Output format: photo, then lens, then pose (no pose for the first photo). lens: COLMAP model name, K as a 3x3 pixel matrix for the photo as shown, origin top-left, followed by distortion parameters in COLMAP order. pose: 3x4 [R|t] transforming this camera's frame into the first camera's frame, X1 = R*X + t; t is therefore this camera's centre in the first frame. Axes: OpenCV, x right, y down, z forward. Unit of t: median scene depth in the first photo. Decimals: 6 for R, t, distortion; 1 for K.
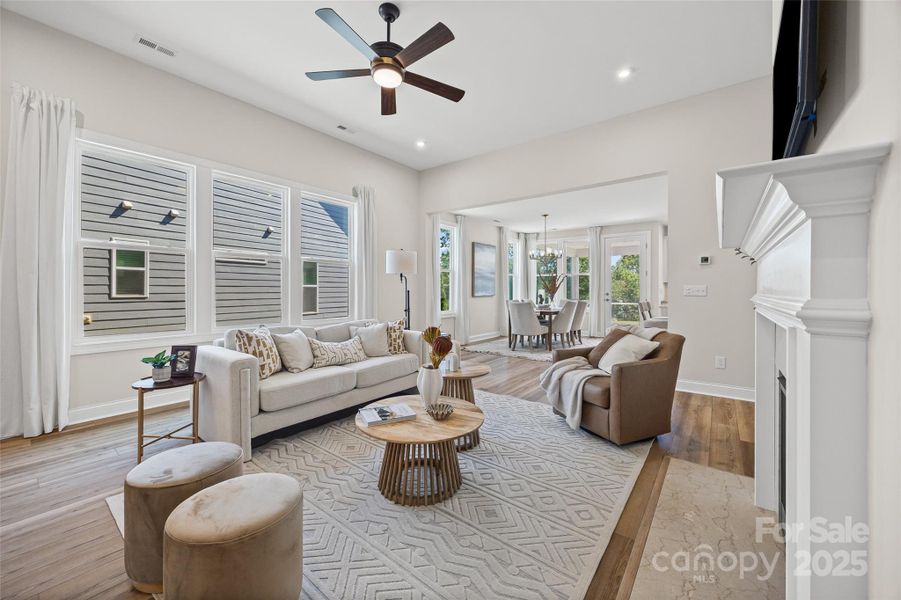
lens RADIAL K [[349.9, 0, 452.0], [0, 349.9, 287.4], [0, 0, 1]] dist [-0.008590, 0.000117]
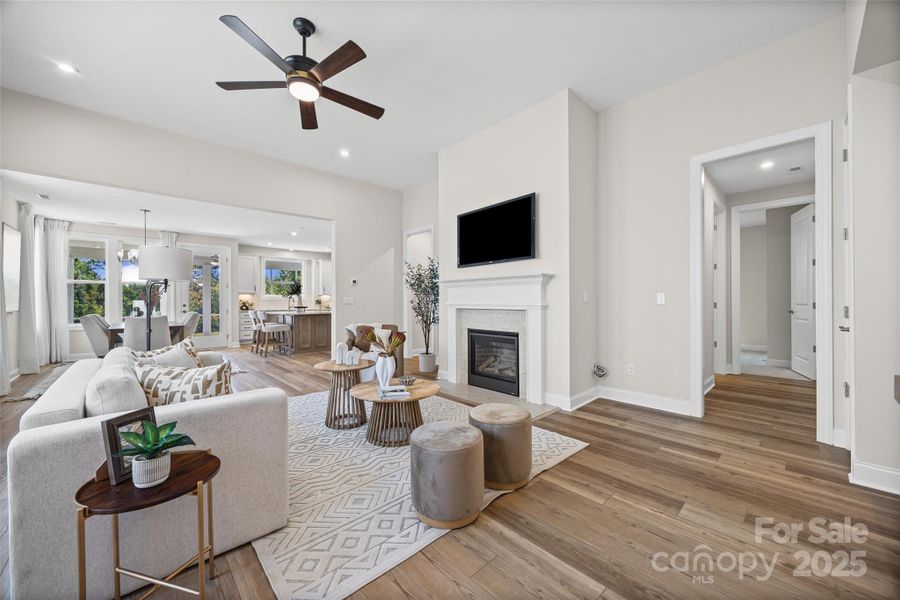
lens RADIAL K [[340.9, 0, 448.1], [0, 340.9, 299.7], [0, 0, 1]] dist [0.000514, -0.000102]
pose [[0.168877, -0.000510, 0.985637, -0.380061], [-0.002471, 0.999997, 0.000941, 0.000617], [-0.985634, -0.002594, 0.168875, 0.149670]]
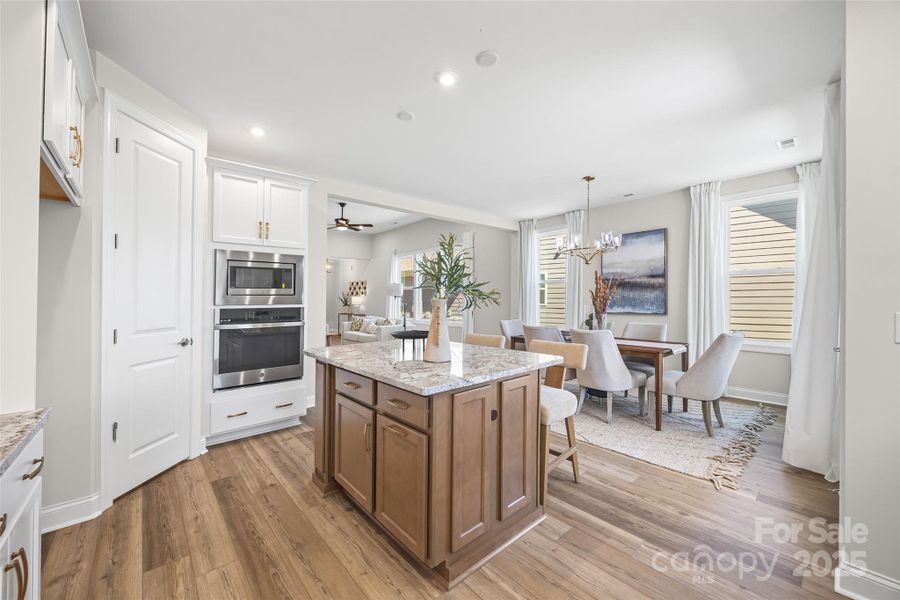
lens RADIAL K [[349.5, 0, 448.8], [0, 349.5, 298.0], [0, 0, 1]] dist [-0.000511, -0.000025]
pose [[-0.197332, -0.001167, -0.980336, 0.824641], [0.013263, 0.999905, -0.003860, -0.006811], [0.980247, -0.013764, -0.197298, 0.832644]]
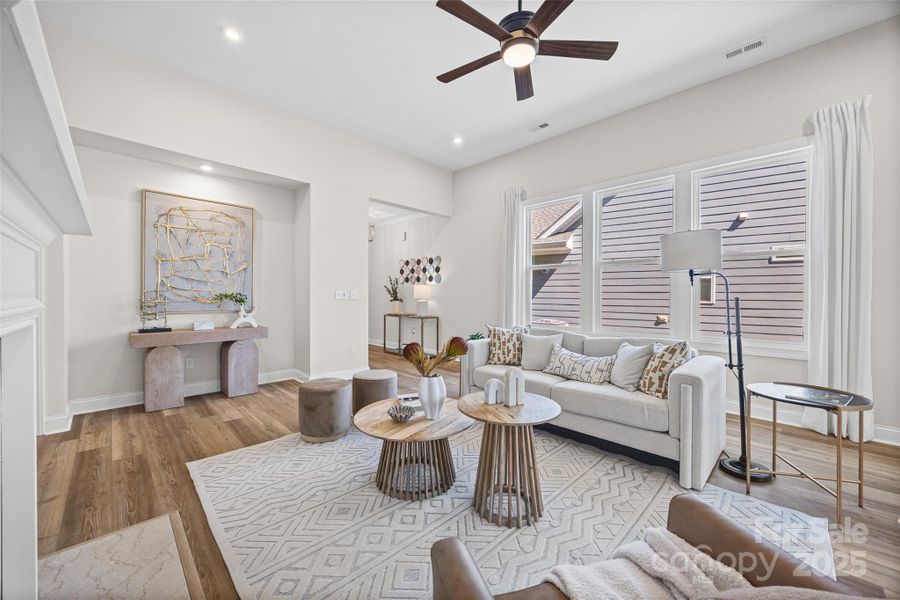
lens RADIAL K [[345.1, 0, 450.2], [0, 345.1, 295.7], [0, 0, 1]] dist [0.000424, -0.000047]
pose [[-0.131399, 0.001274, -0.991329, 0.249109], [0.001682, 0.999998, 0.001062, 0.001590], [0.991328, -0.001528, -0.131400, 0.332407]]
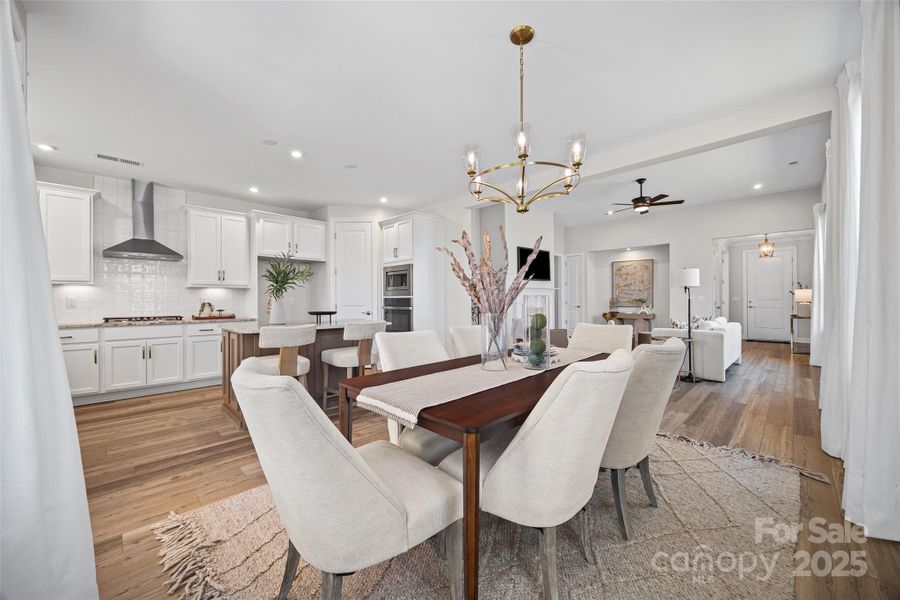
lens RADIAL K [[340.9, 0, 448.1], [0, 340.9, 299.7], [0, 0, 1]] dist [0.000514, -0.000102]
pose [[-0.989646, 0.003256, 0.143494, 0.270614], [0.001840, 0.999948, -0.010001, 0.010888], [-0.143519, -0.009633, -0.989601, 1.198232]]
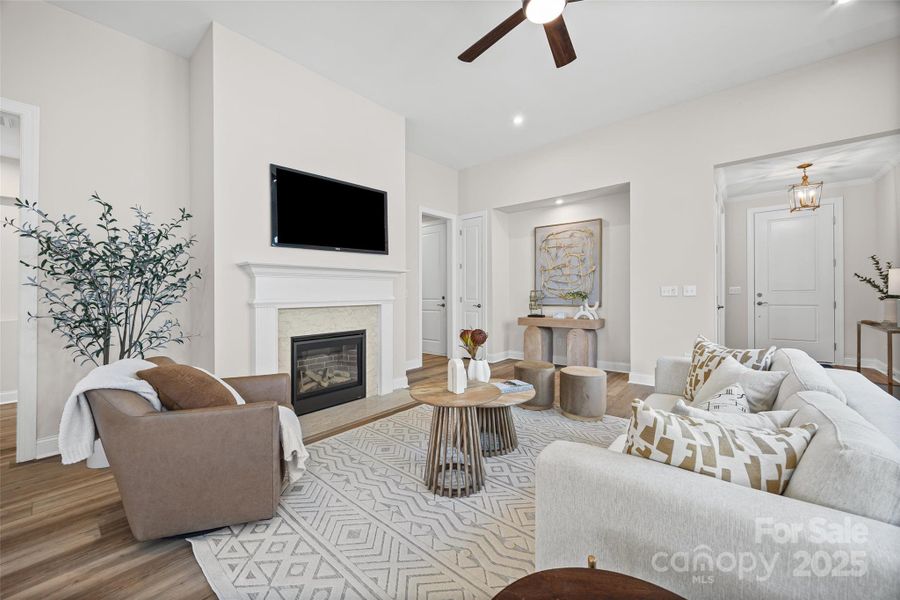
lens RADIAL K [[359.8, 0, 436.5], [0, 359.8, 300.6], [0, 0, 1]] dist [-0.001121, -0.000062]
pose [[-0.997912, 0.010828, 0.063677, 0.011327], [0.011478, 0.999886, 0.009841, 0.005337], [-0.063563, 0.010551, -0.997922, 0.638883]]
